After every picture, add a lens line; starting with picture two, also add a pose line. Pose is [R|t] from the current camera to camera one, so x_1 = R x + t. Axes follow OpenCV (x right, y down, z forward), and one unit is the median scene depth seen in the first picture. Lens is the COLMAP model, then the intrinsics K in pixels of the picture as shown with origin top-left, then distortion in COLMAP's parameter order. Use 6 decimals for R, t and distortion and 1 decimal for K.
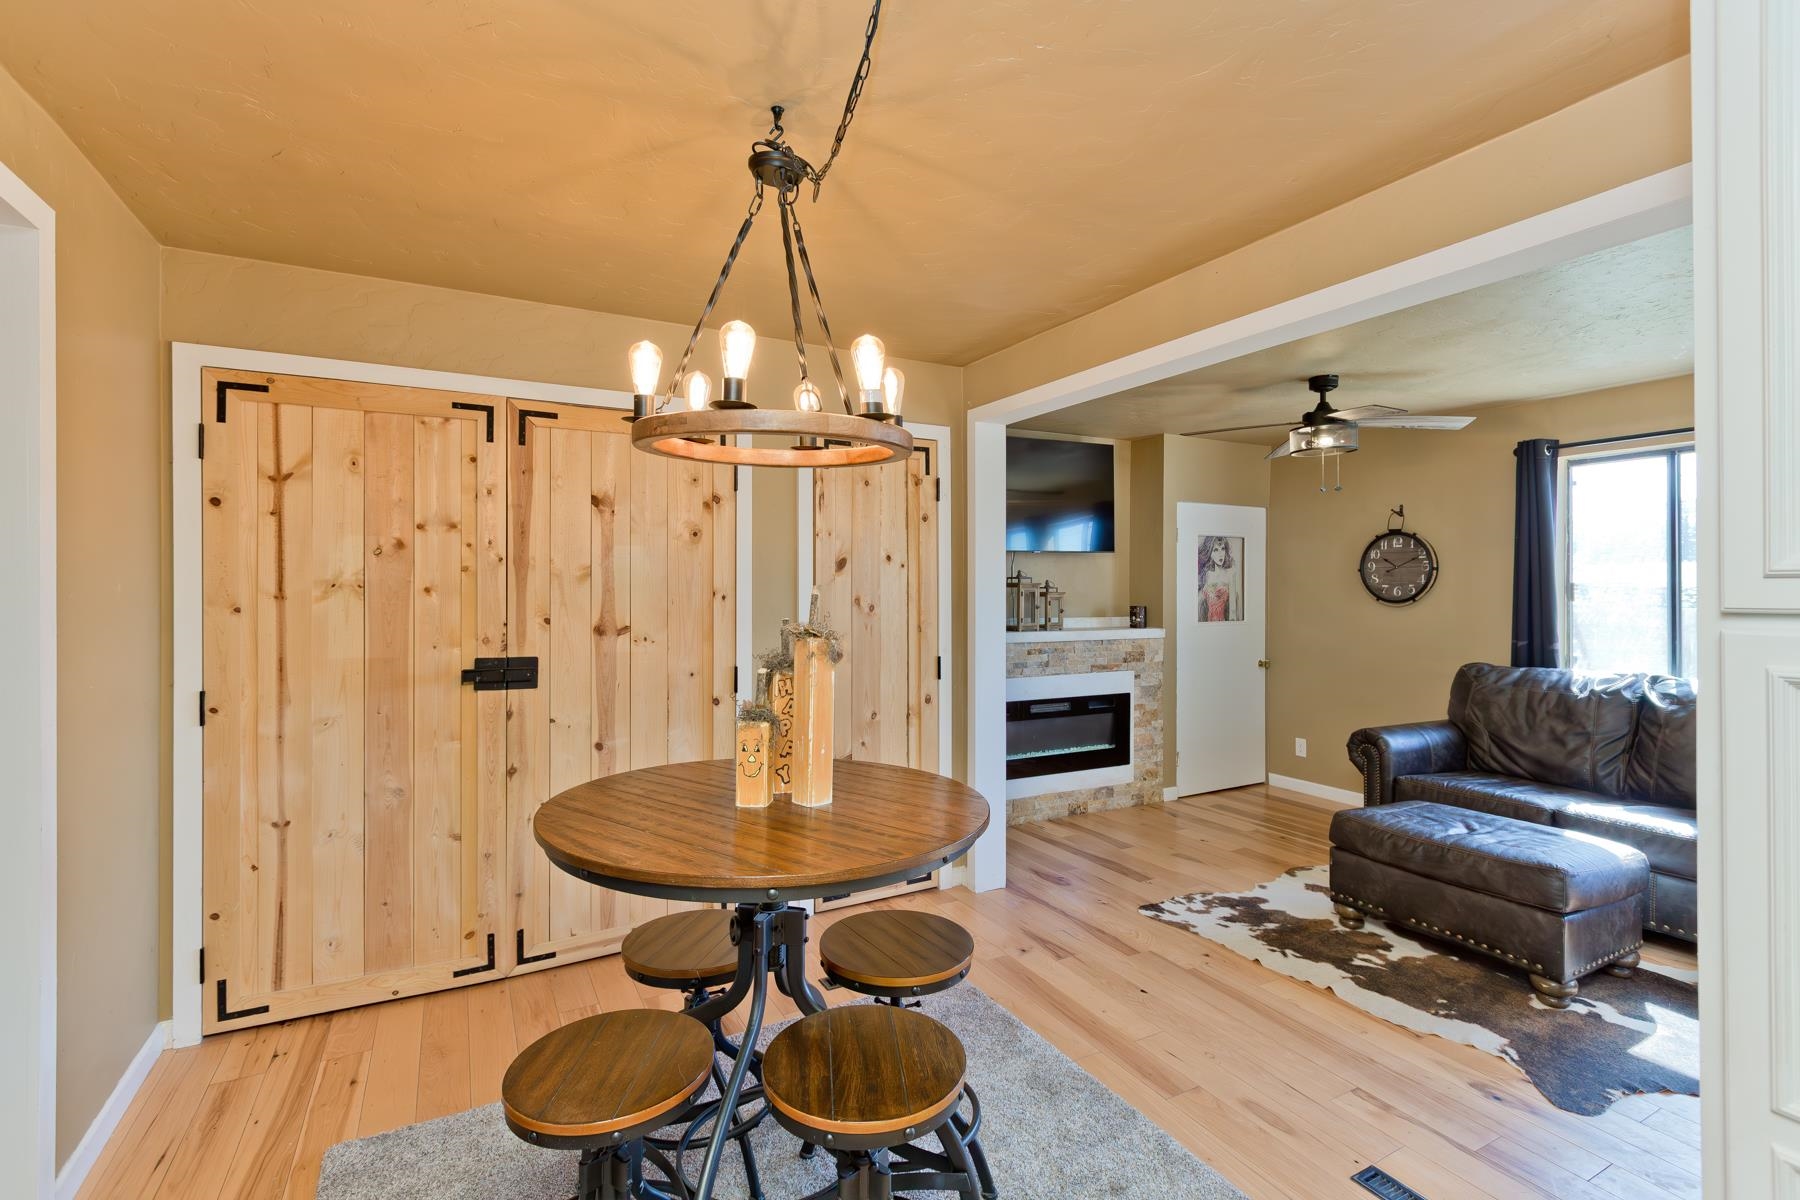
lens RADIAL K [[819.1, 0, 907.6], [0, 819.1, 586.4], [0, 0, 1]] dist [0.001454, -0.000142]
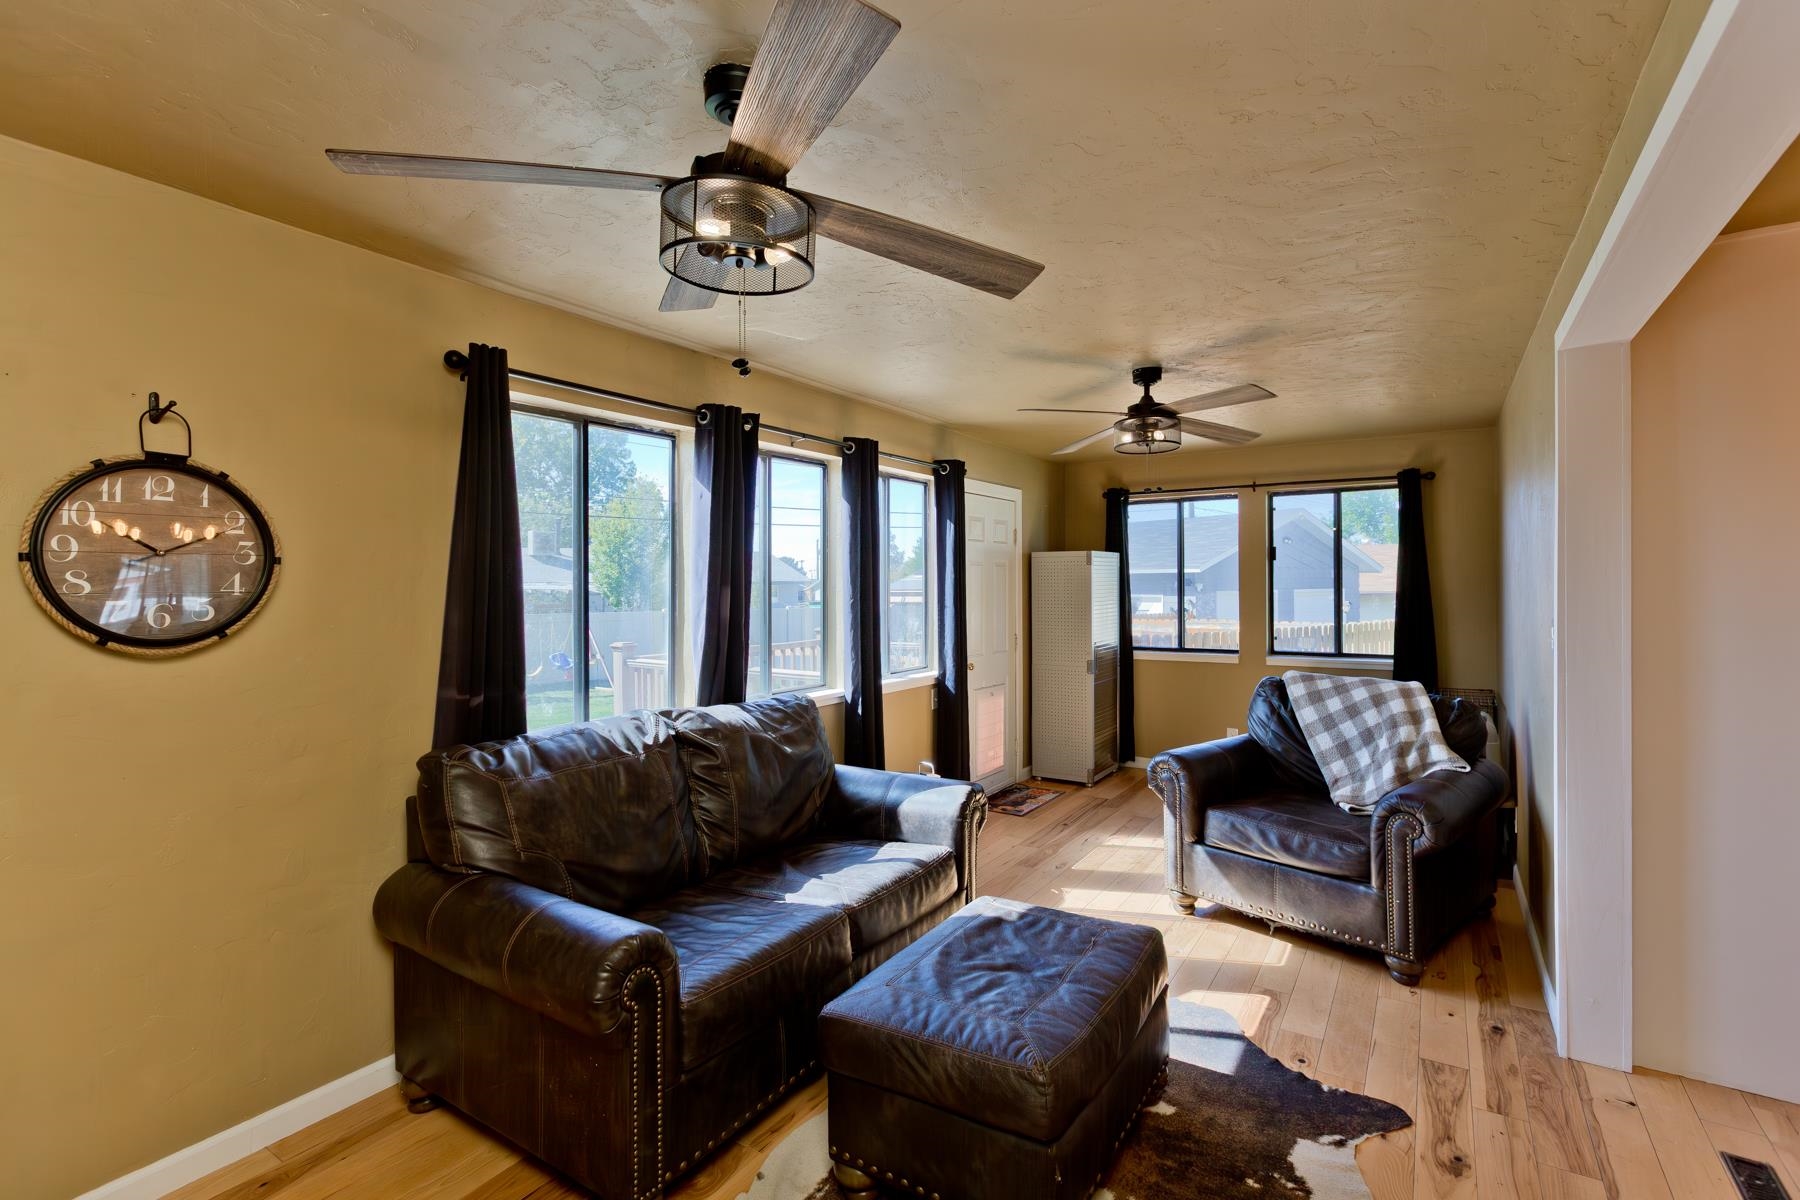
lens RADIAL K [[820.7, 0, 906.2], [0, 820.7, 579.8], [0, 0, 1]] dist [0.002134, 0.000246]
pose [[-0.479943, 0.005010, 0.877285, 0.106823], [0.002871, 0.999987, -0.004140, -0.009727], [-0.877295, 0.000532, -0.479952, 1.022053]]
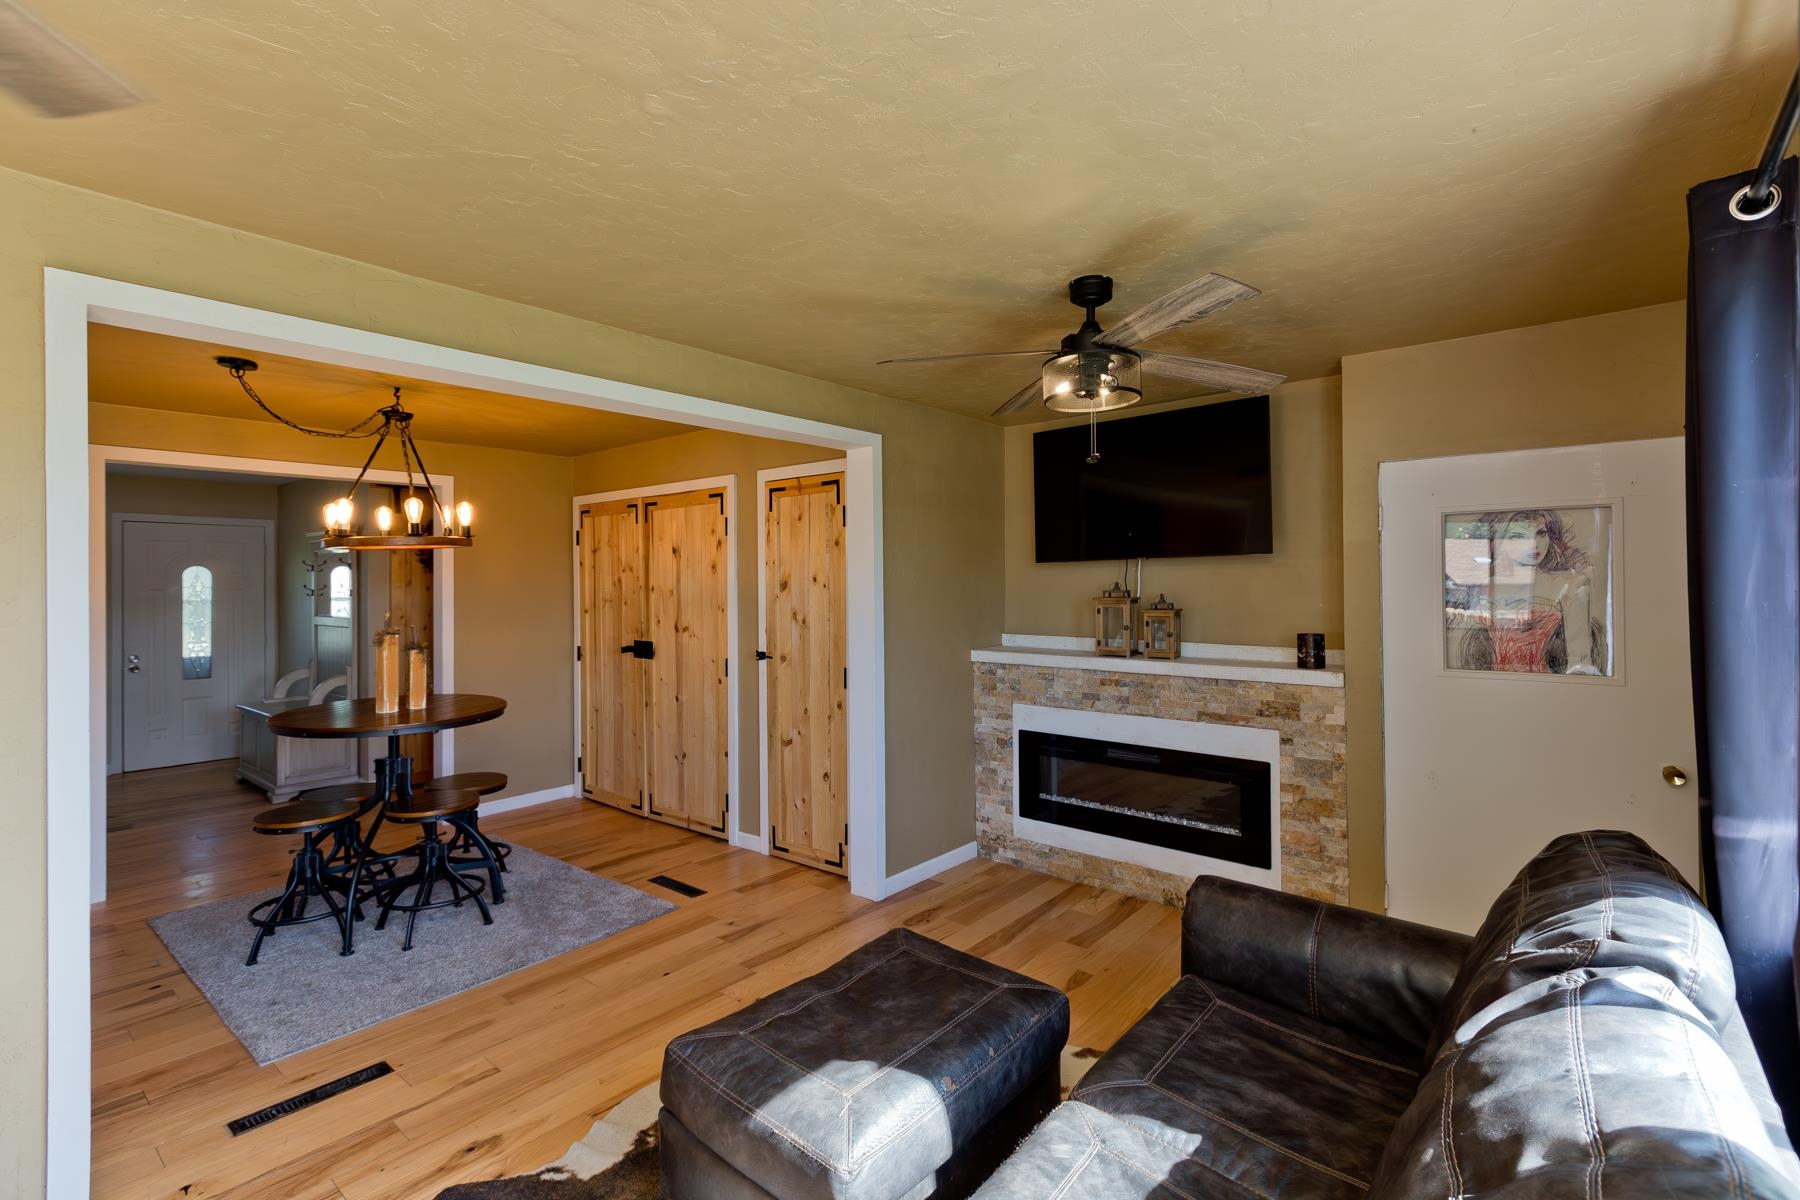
lens RADIAL K [[820.6, 0, 919.3], [0, 820.6, 579.5], [0, 0, 1]] dist [0.001667, -0.000376]
pose [[0.379883, -0.007686, -0.925003, 0.945862], [0.009105, 0.999948, -0.004569, -0.023353], [0.924990, -0.006687, 0.379933, 0.581525]]
